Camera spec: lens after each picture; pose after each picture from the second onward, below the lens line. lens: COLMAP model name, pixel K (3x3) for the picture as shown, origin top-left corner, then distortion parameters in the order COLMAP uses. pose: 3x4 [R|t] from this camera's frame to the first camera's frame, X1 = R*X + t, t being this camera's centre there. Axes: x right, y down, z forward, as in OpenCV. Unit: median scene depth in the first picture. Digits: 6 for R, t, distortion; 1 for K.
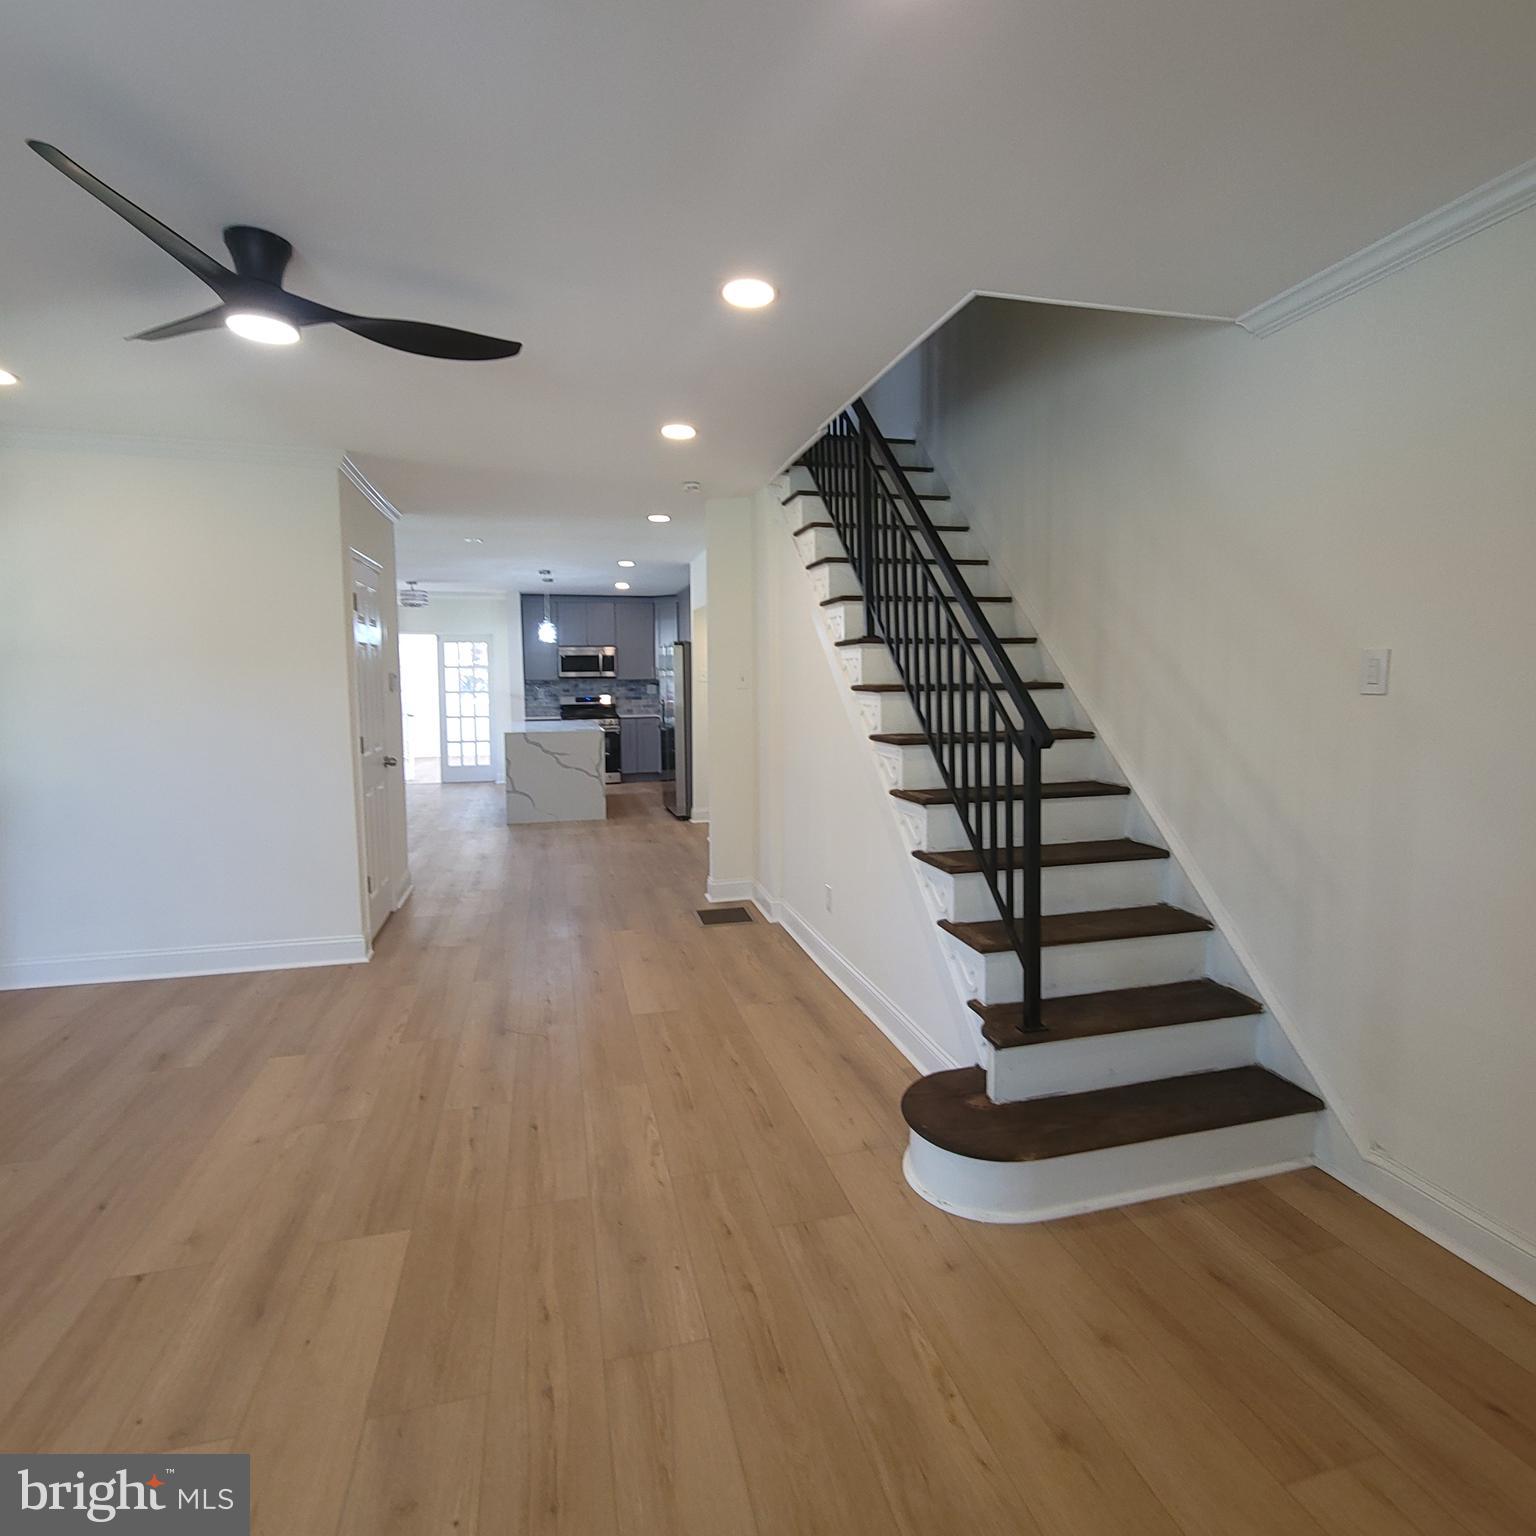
lens RADIAL K [[833.7, 0, 771.5], [0, 833.7, 741.3], [0, 0, 1]] dist [0.009805, -0.006044]
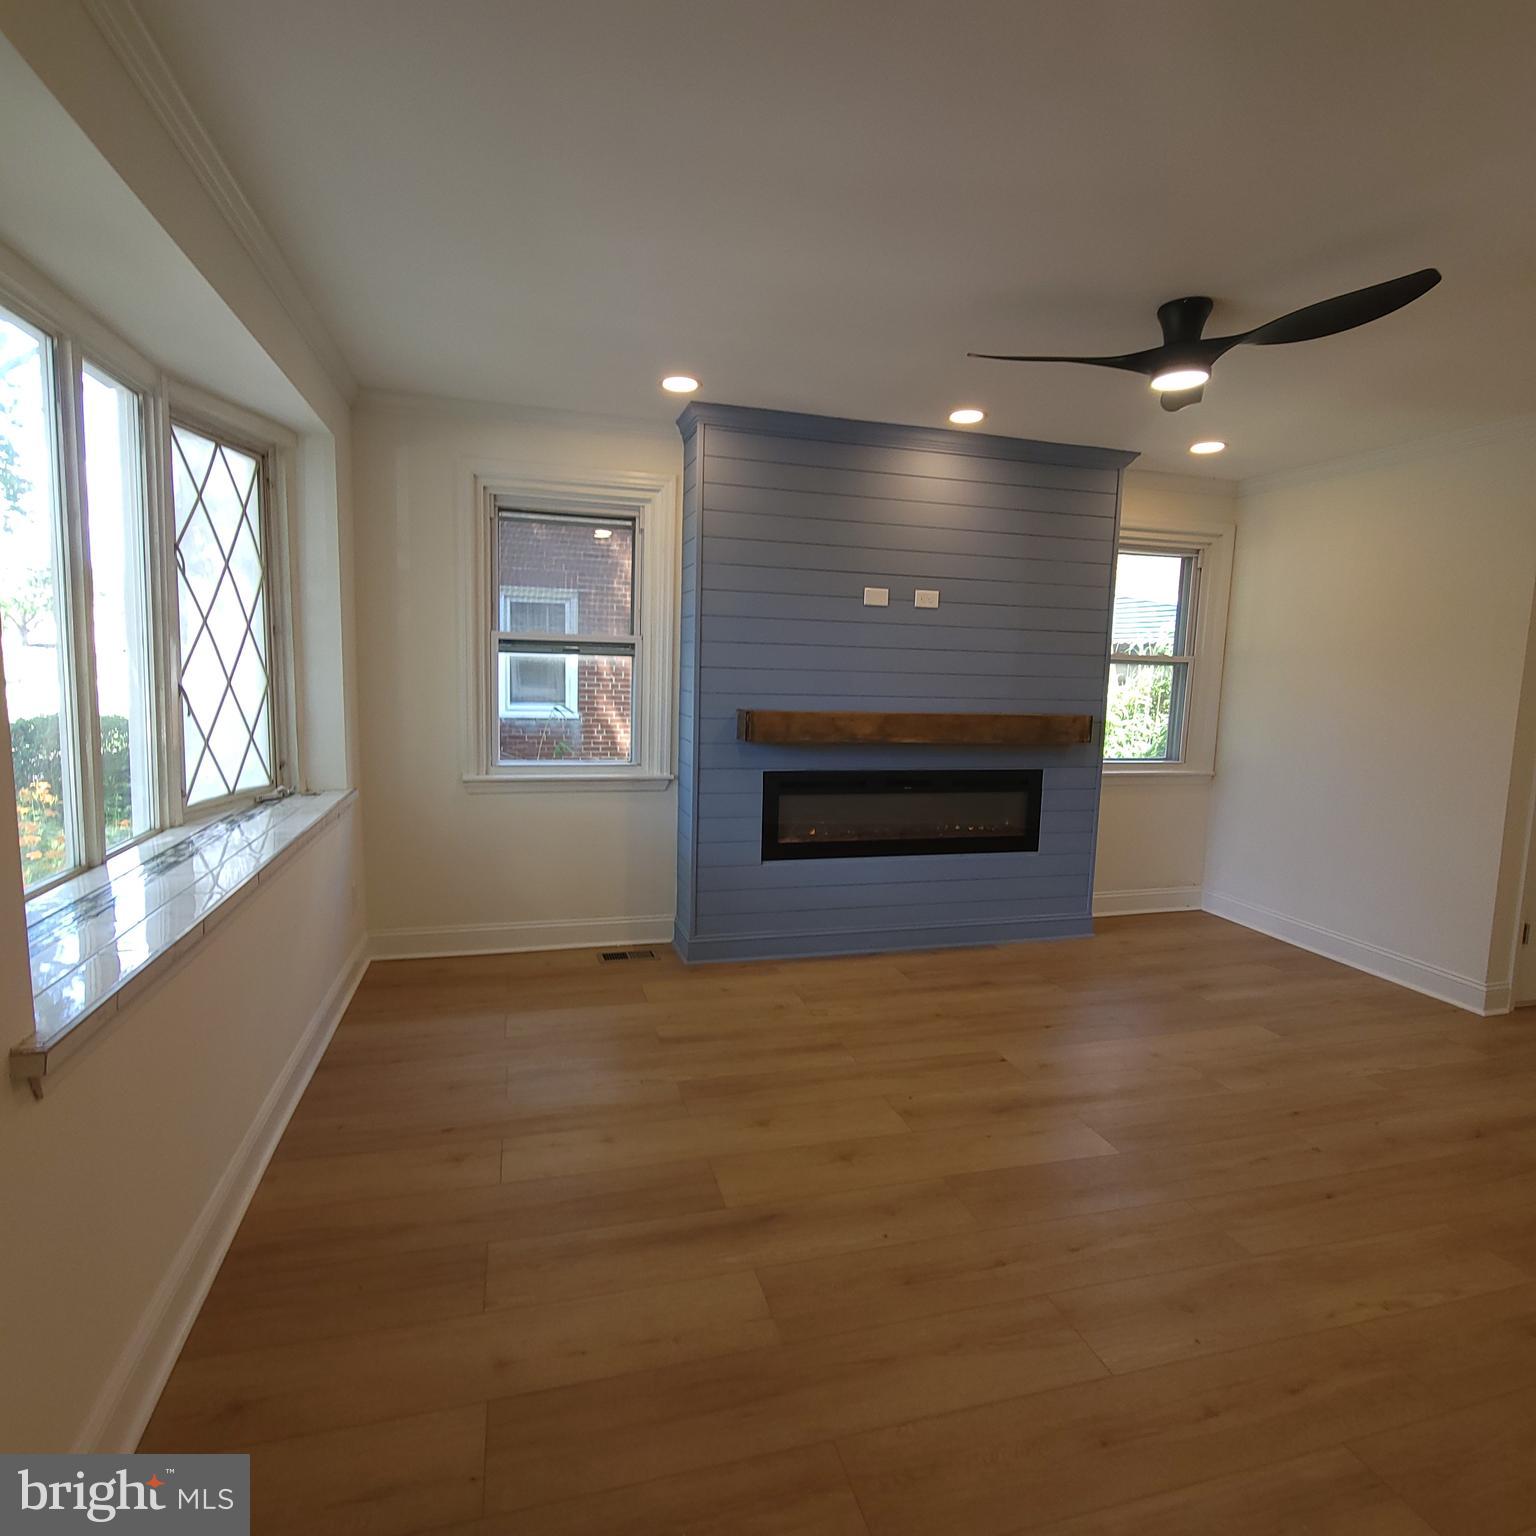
lens RADIAL K [[833.7, 0, 750.1], [0, 833.7, 759.2], [0, 0, 1]] dist [0.009805, -0.006044]
pose [[0.005531, 0.116149, -0.993216, 0.277025], [-0.106516, 0.987649, 0.114905, -0.011387], [0.994296, 0.105158, 0.017834, 0.180981]]
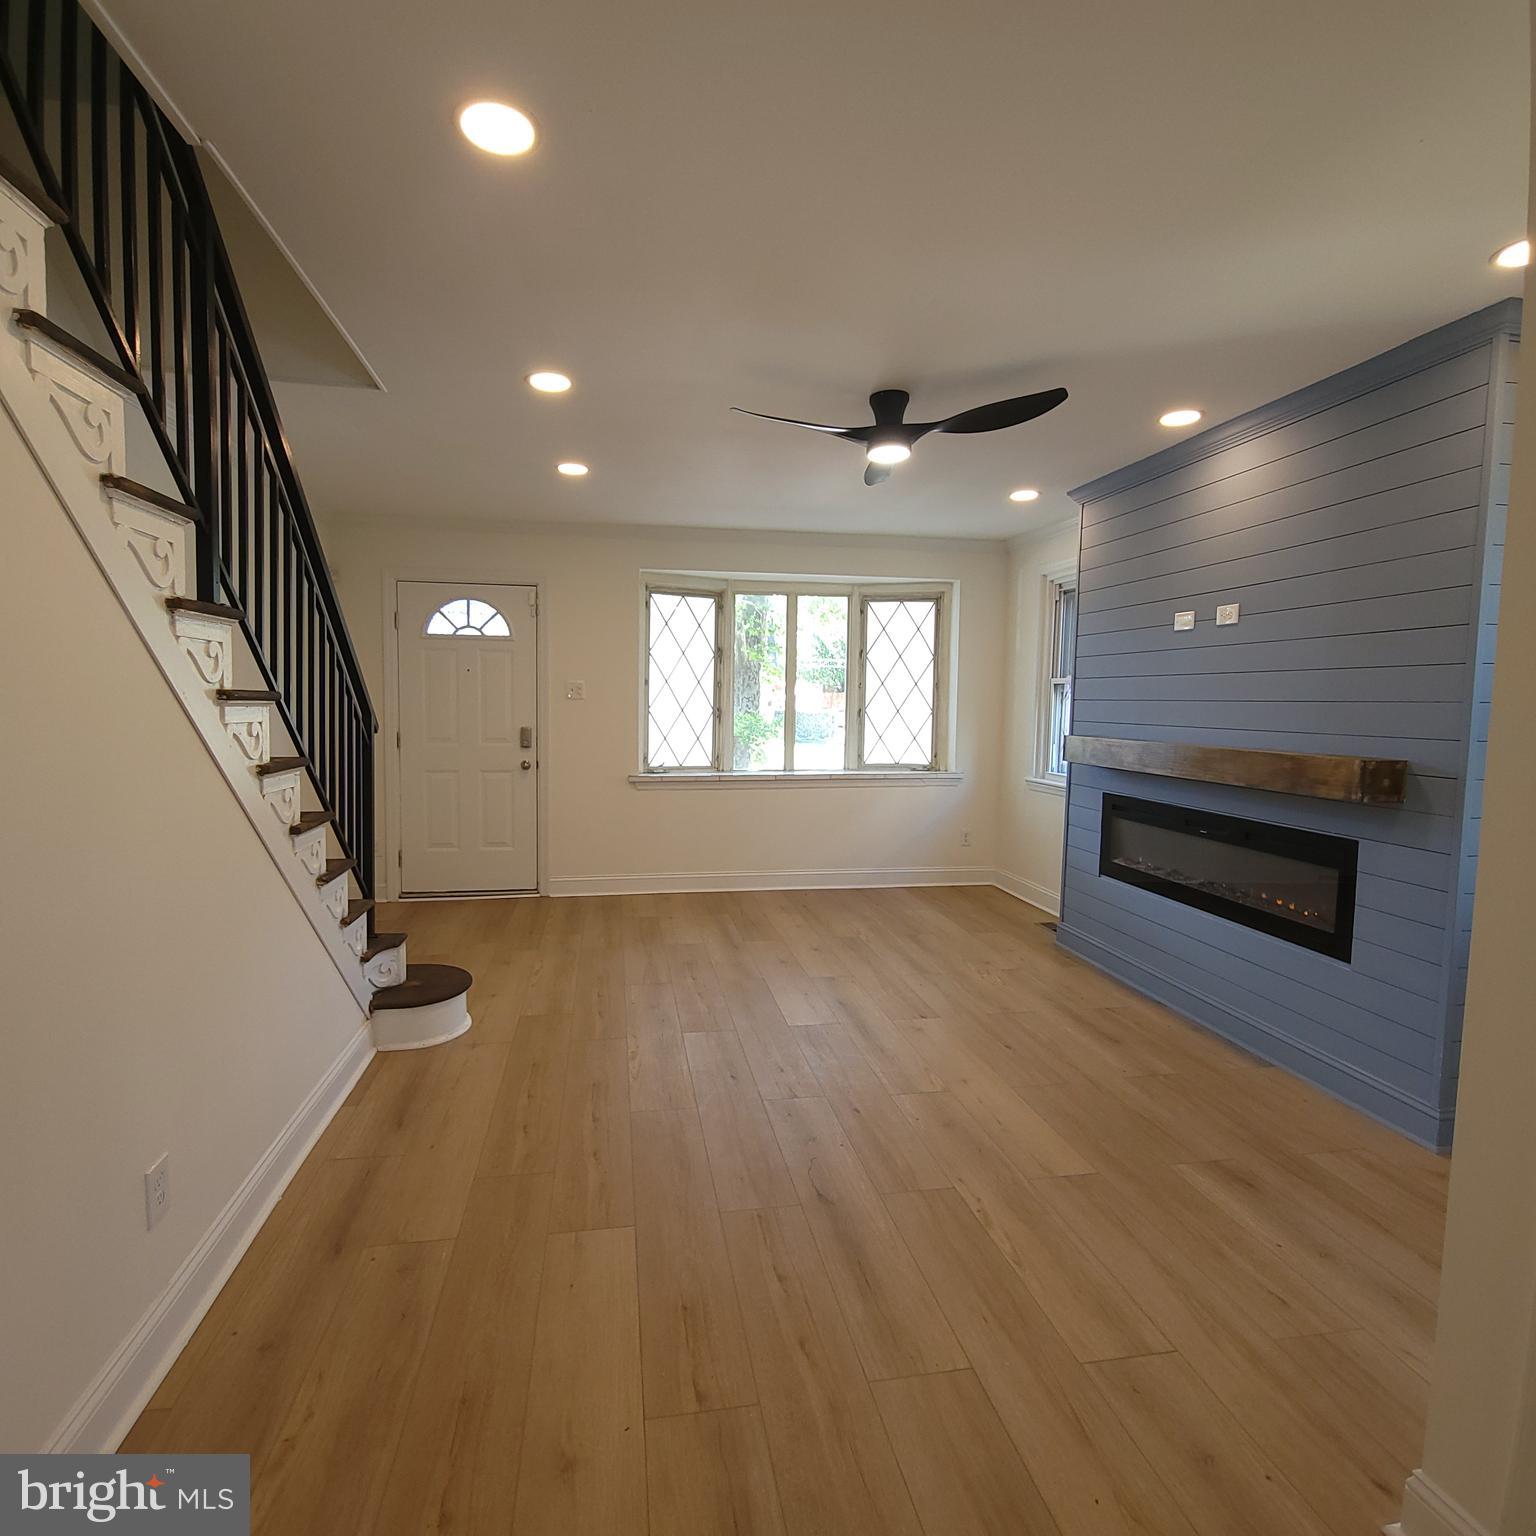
lens RADIAL K [[833.7, 0, 754.1], [0, 833.7, 761.3], [0, 0, 1]] dist [0.009805, -0.006044]
pose [[-0.996019, -0.015805, 0.087727, -0.214832], [-0.002208, 0.988227, 0.152978, -0.075204], [-0.089112, 0.152175, -0.984328, 1.092743]]
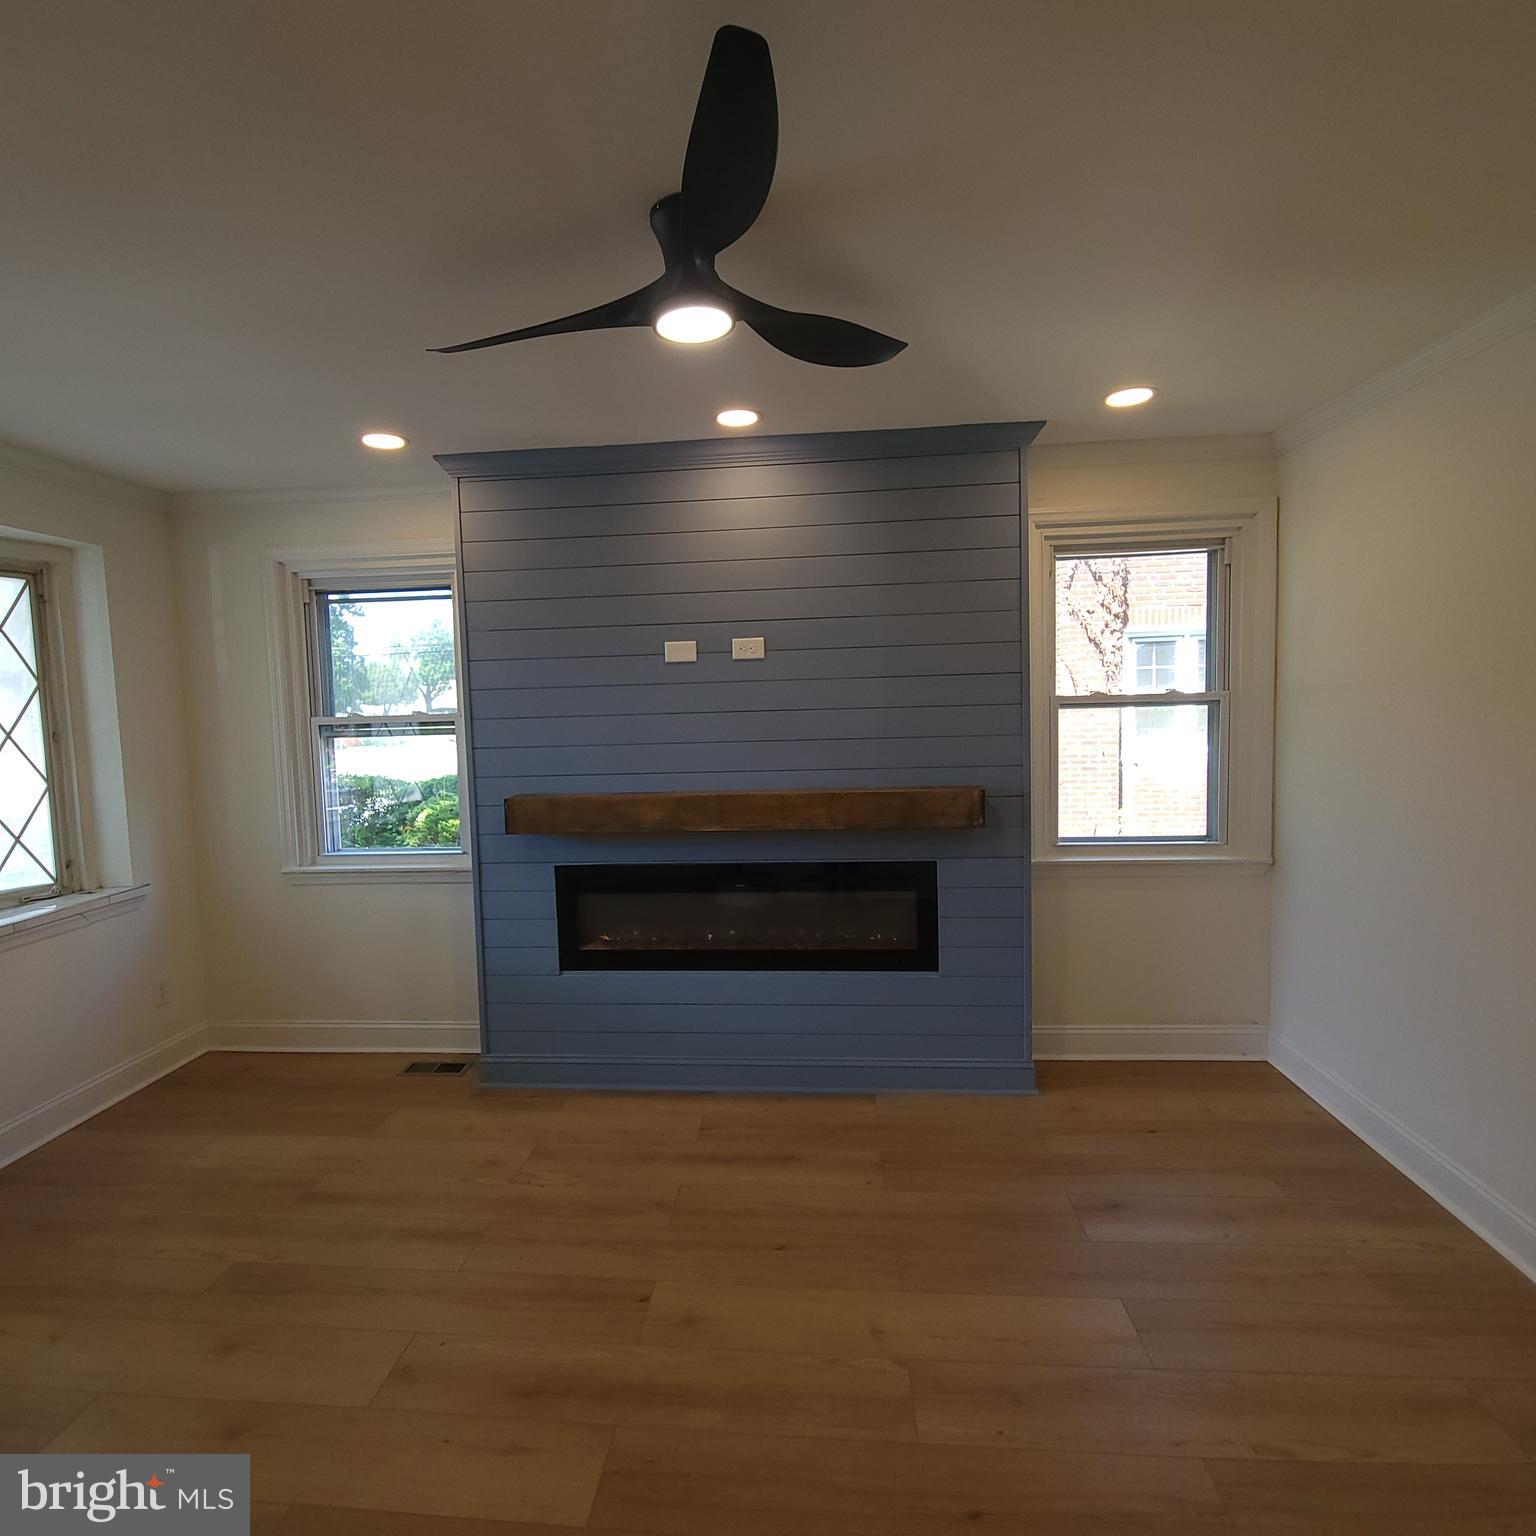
lens RADIAL K [[833.7, 0, 748.4], [0, 833.7, 760.3], [0, 0, 1]] dist [0.009805, -0.006044]
pose [[-0.344980, 0.079095, -0.935272, 0.064894], [-0.042952, 0.994069, 0.099911, -0.068819], [0.937627, 0.074639, -0.339536, 0.575677]]
